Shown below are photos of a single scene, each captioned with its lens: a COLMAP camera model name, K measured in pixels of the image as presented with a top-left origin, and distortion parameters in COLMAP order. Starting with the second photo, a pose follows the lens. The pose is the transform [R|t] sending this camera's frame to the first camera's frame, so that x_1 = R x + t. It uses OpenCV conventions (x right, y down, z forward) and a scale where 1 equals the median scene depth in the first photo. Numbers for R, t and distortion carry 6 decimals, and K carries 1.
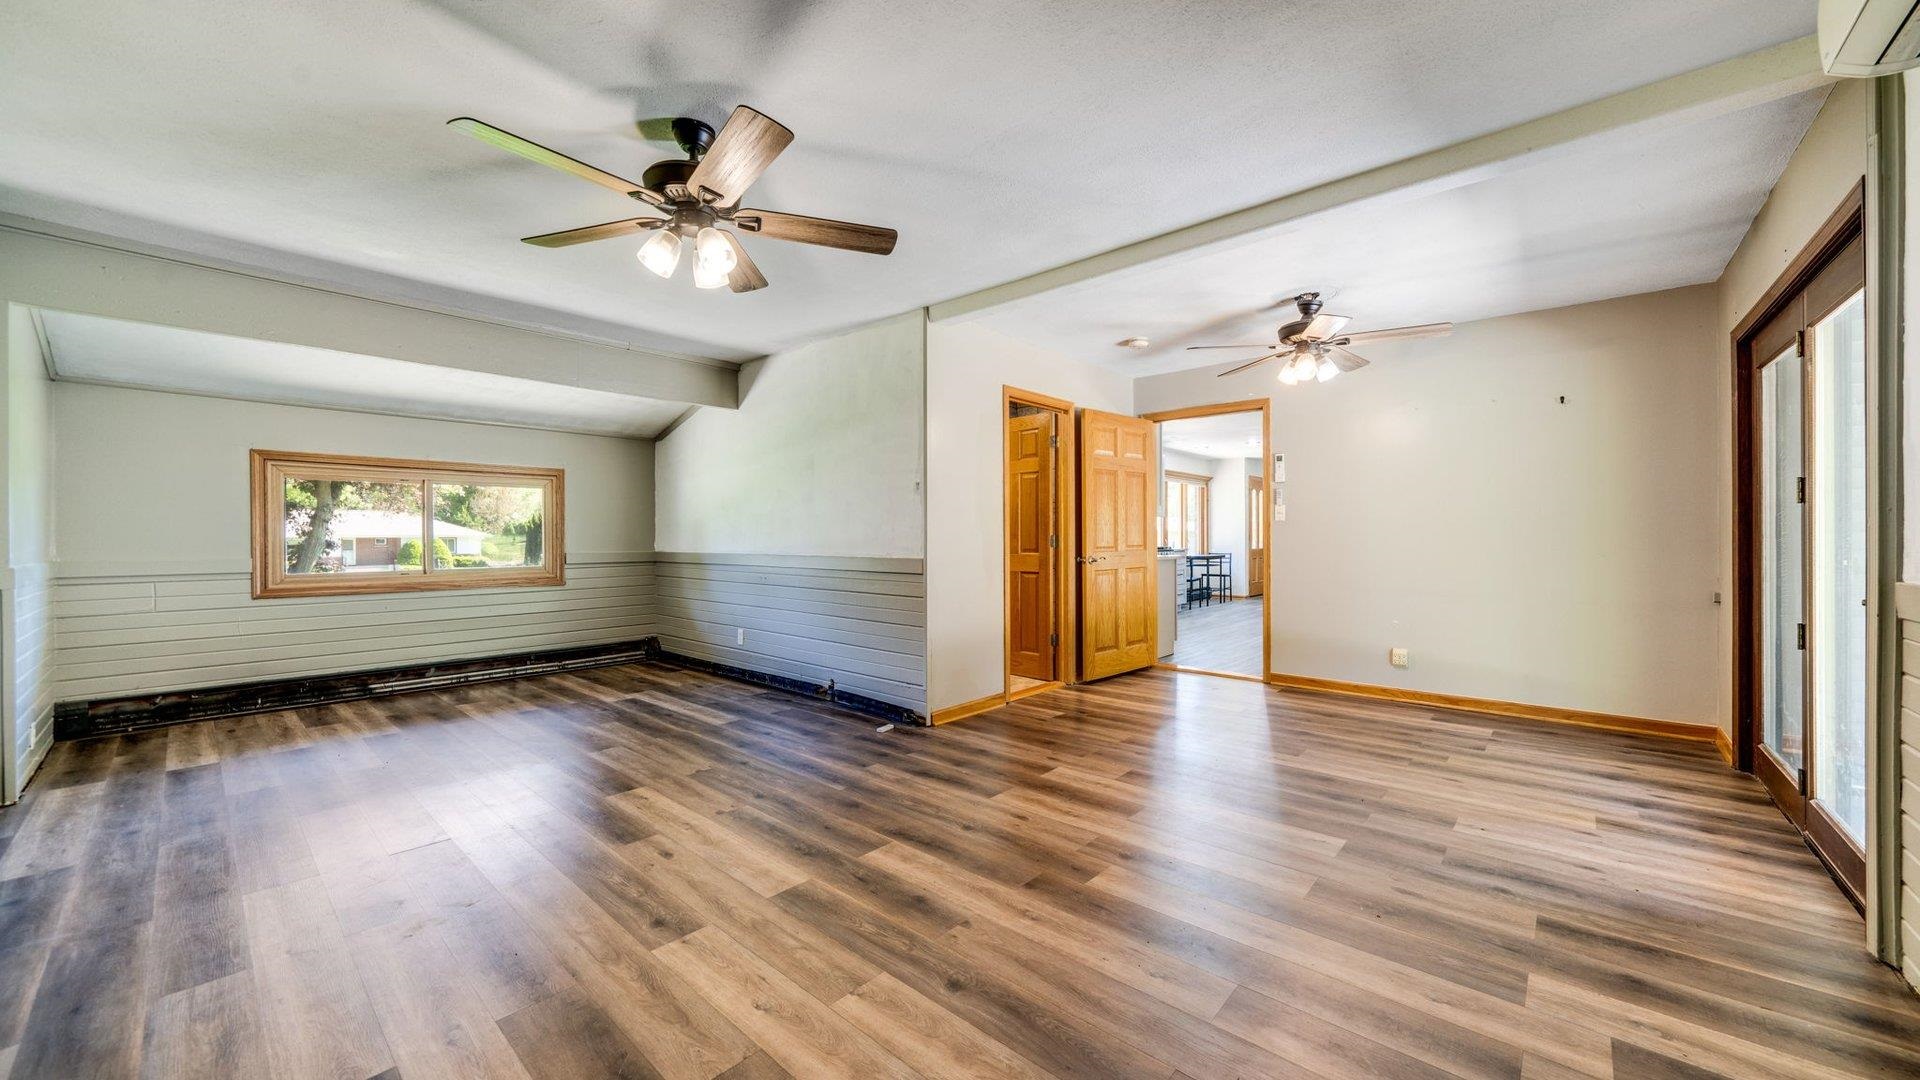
lens RADIAL K [[667.7, 0, 960.4], [0, 667.7, 537.6], [0, 0, 1]] dist [-0.008695, 0.000136]
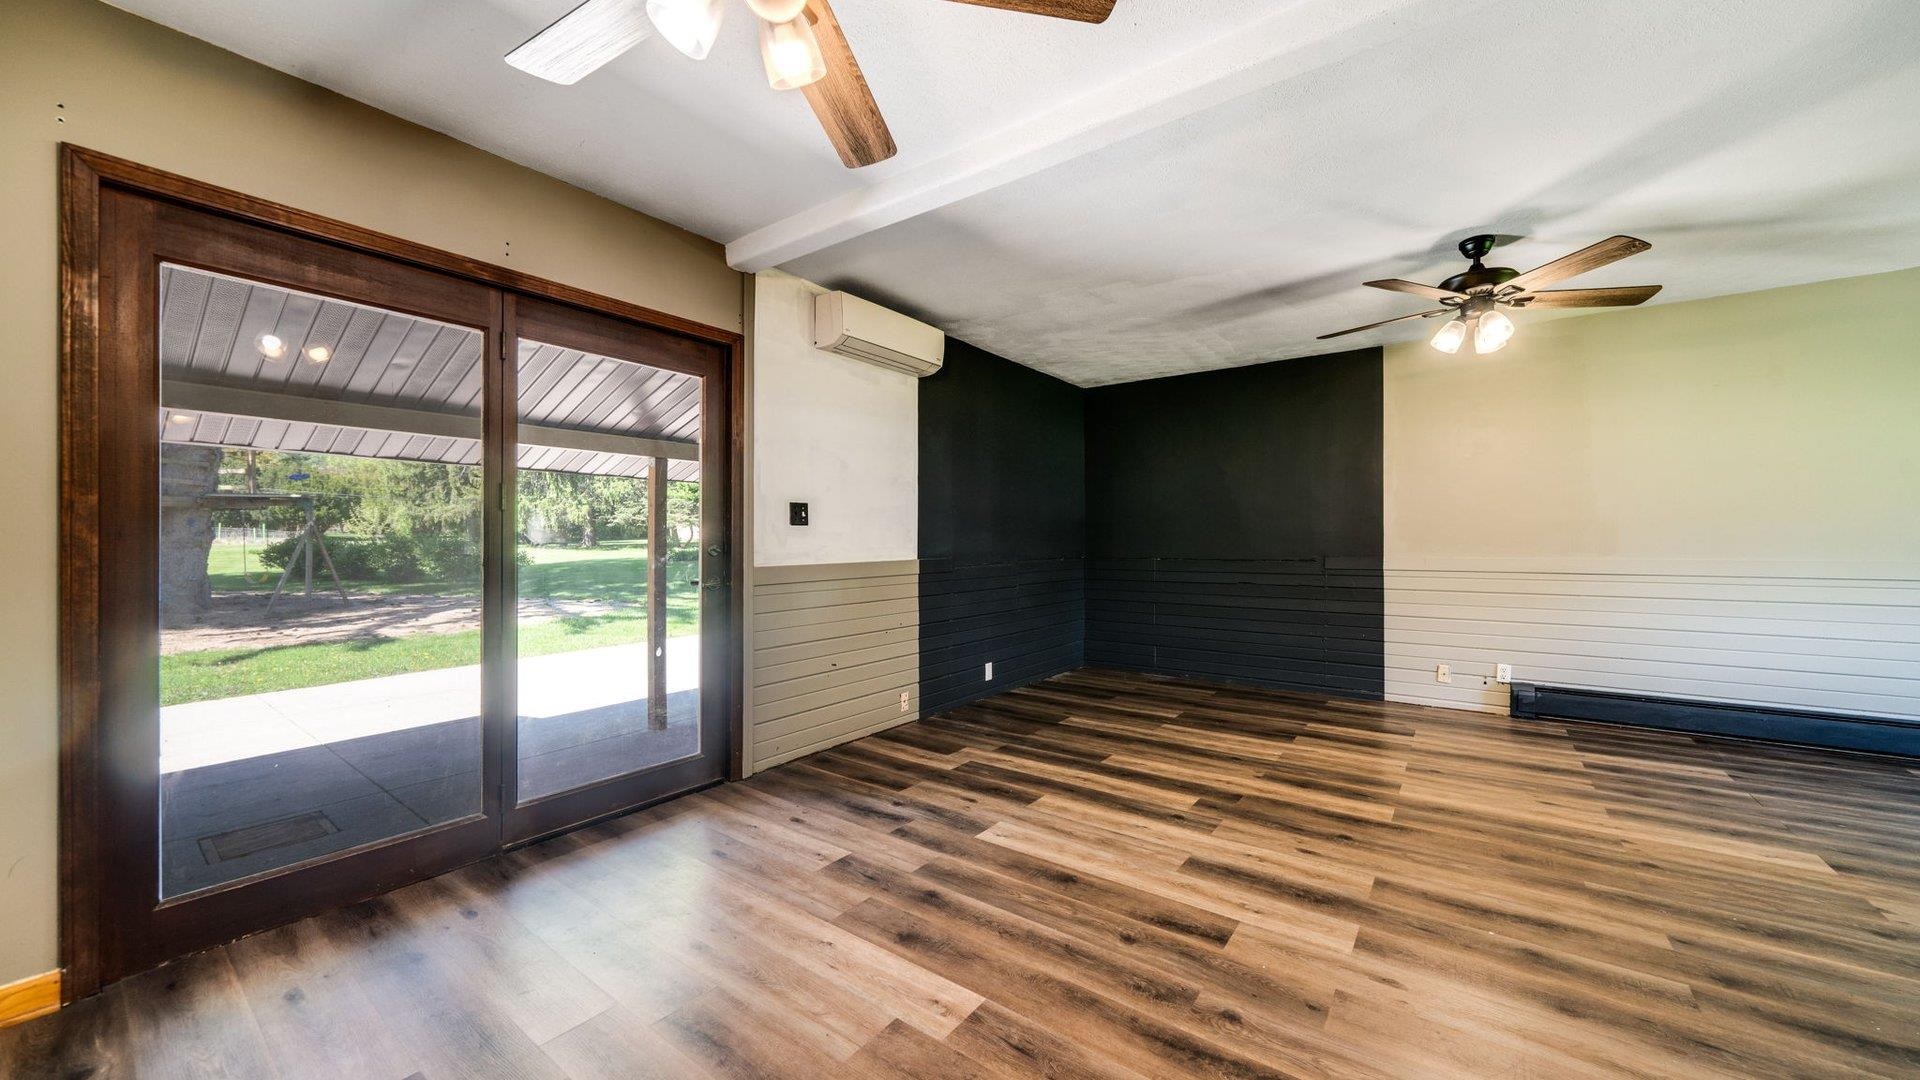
lens RADIAL K [[667.7, 0, 966.4], [0, 667.7, 539.6], [0, 0, 1]] dist [-0.008695, 0.000136]
pose [[-0.995026, 0.005338, -0.099473, 0.752716], [0.005262, 0.999986, 0.001022, -0.005185], [0.099477, 0.000494, -0.995040, 2.191755]]
